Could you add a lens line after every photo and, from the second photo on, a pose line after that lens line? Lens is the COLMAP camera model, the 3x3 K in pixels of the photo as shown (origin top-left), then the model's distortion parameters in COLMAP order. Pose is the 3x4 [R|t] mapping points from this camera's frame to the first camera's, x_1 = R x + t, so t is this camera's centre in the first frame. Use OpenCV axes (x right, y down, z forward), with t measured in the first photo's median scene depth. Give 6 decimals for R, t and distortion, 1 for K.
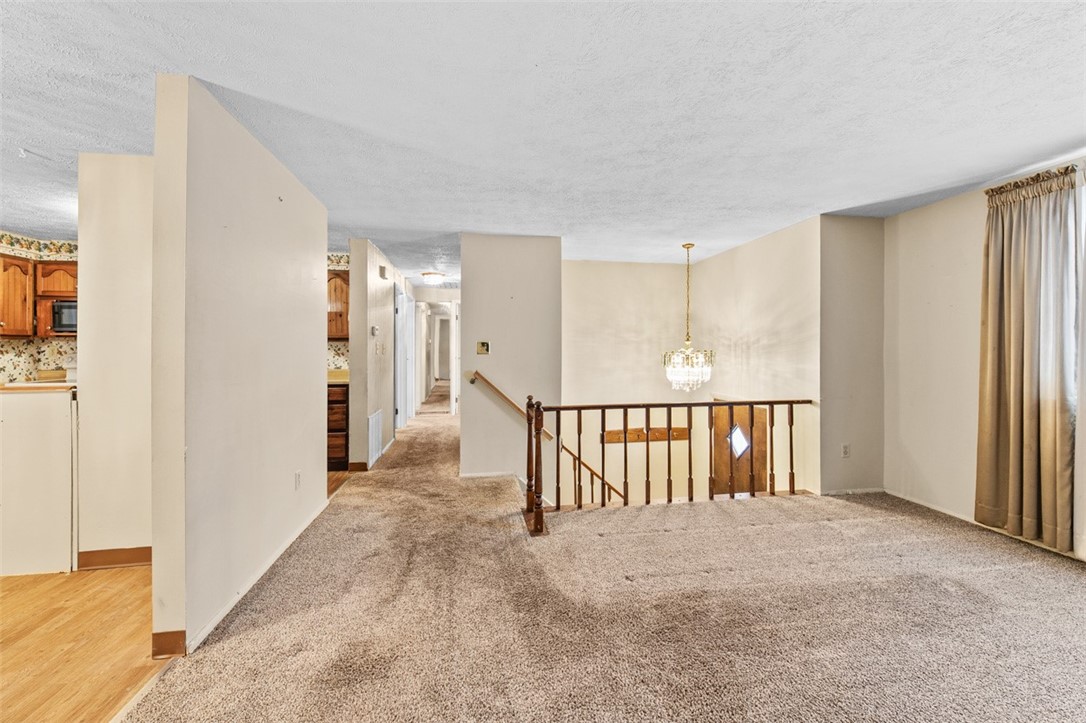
lens RADIAL K [[423.3, 0, 542.4], [0, 423.3, 350.7], [0, 0, 1]] dist [0.008855, -0.004177]
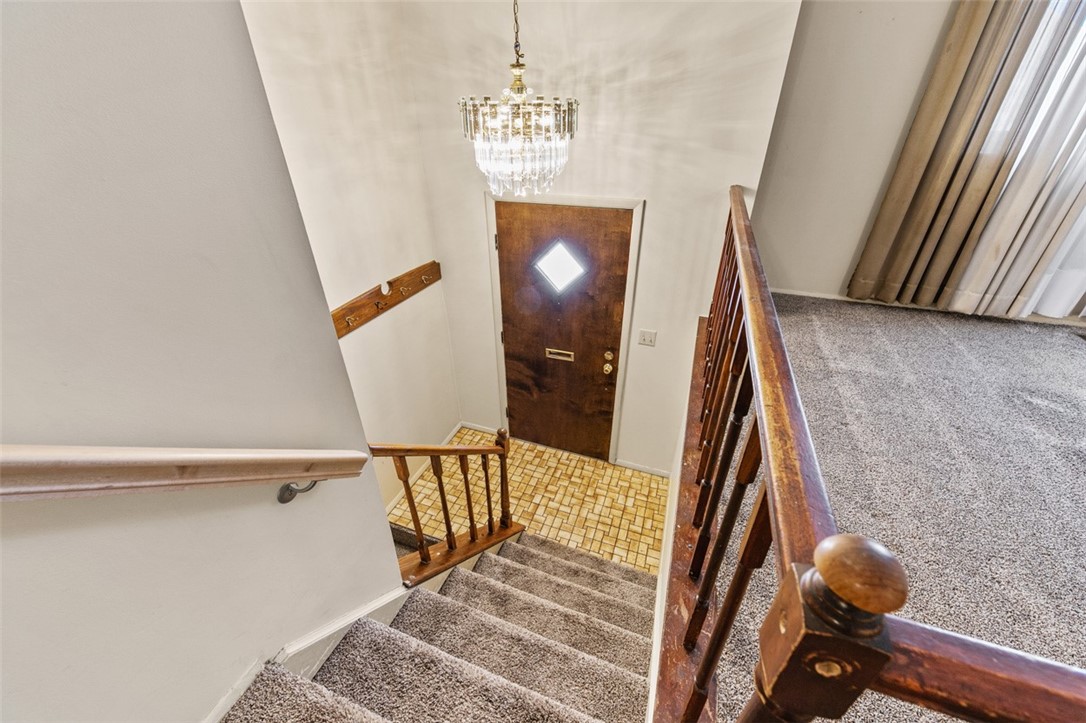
lens RADIAL K [[423.3, 0, 542.0], [0, 423.3, 365.9], [0, 0, 1]] dist [0.008855, -0.004177]
pose [[0.495249, -0.449571, 0.743380, -0.100469], [0.011641, 0.859046, 0.511766, 0.018566], [-0.868673, -0.244798, 0.430675, 0.863450]]
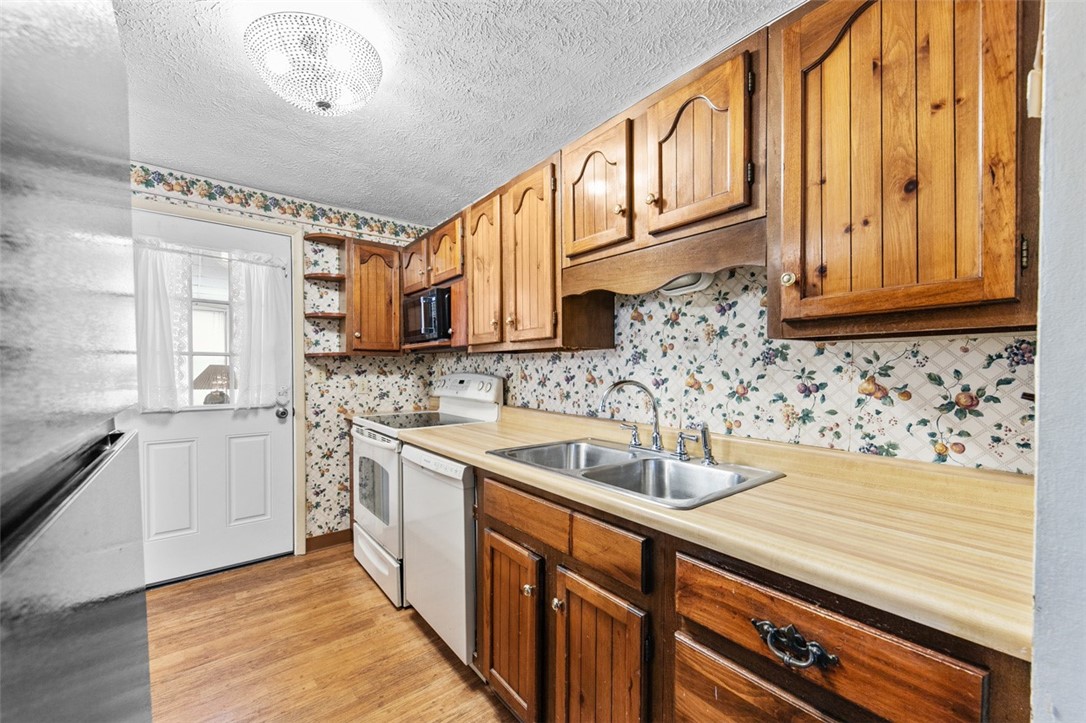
lens RADIAL K [[423.3, 0, 545.9], [0, 423.3, 377.3], [0, 0, 1]] dist [0.008855, -0.004177]
pose [[0.489858, 0.016702, -0.871642, -0.464296], [-0.005170, 0.999855, 0.016253, -0.002926], [0.871787, -0.003456, 0.489873, 0.913995]]
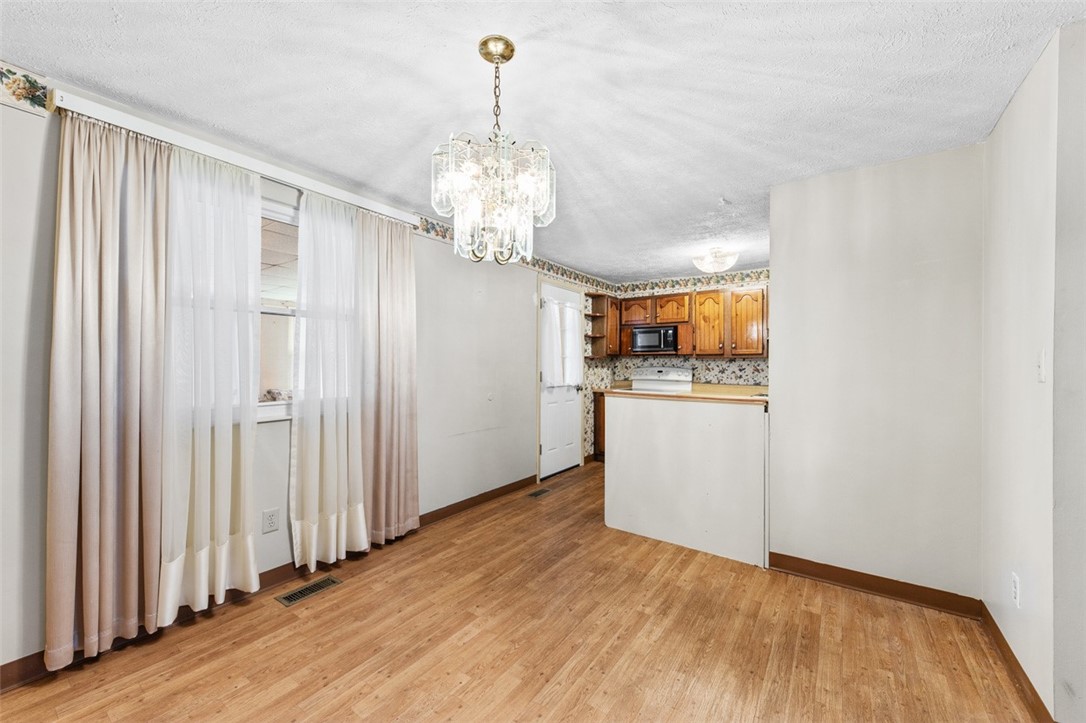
lens RADIAL K [[408.7, 0, 540.3], [0, 408.7, 366.2], [0, 0, 1]] dist [-0.029120, -0.000050]
pose [[0.700493, 0.008658, -0.713606, -0.477312], [-0.008289, 0.999958, 0.003996, -0.002472], [0.713611, 0.003116, 0.700536, -0.092788]]
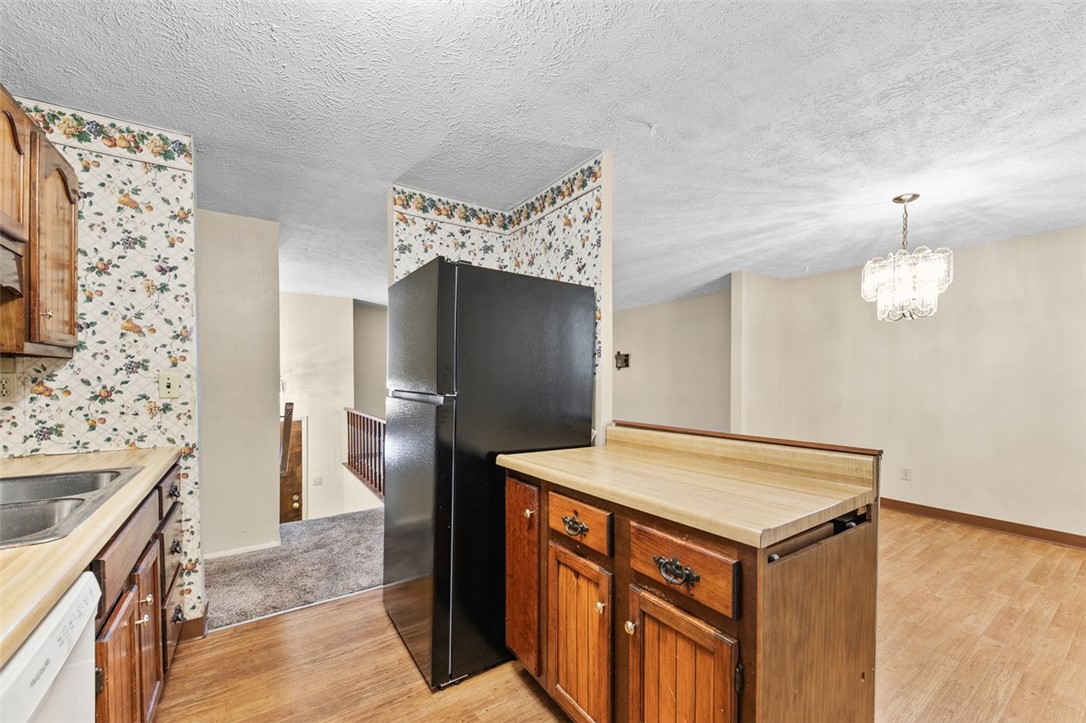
lens RADIAL K [[431.1, 0, 549.0], [0, 431.1, 386.6], [0, 0, 1]] dist [0.001557, -0.000085]
pose [[-0.428036, -0.021108, 0.903515, -1.156816], [0.001482, 0.999709, 0.024057, -0.004518], [-0.903760, 0.011636, -0.427881, 0.947190]]
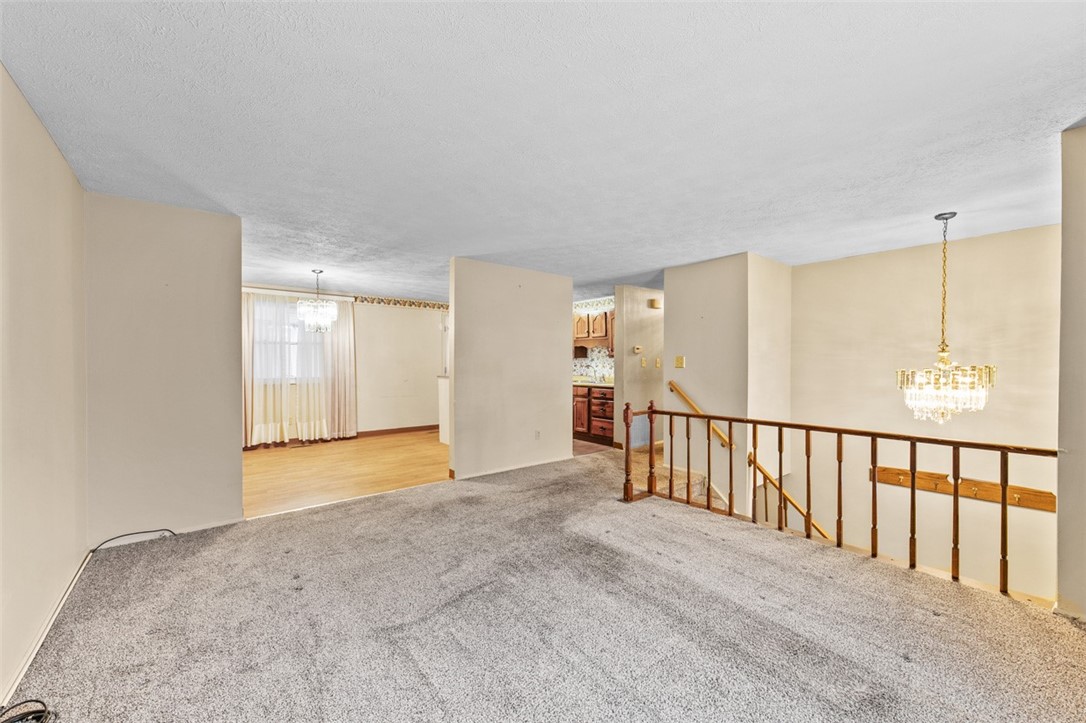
lens RADIAL K [[423.3, 0, 543.0], [0, 423.3, 372.8], [0, 0, 1]] dist [0.008855, -0.004177]
pose [[0.489489, 0.020772, -0.871762, 0.749417], [-0.003020, 0.999751, 0.022127, -0.002454], [0.872004, -0.008198, 0.489430, 0.091244]]
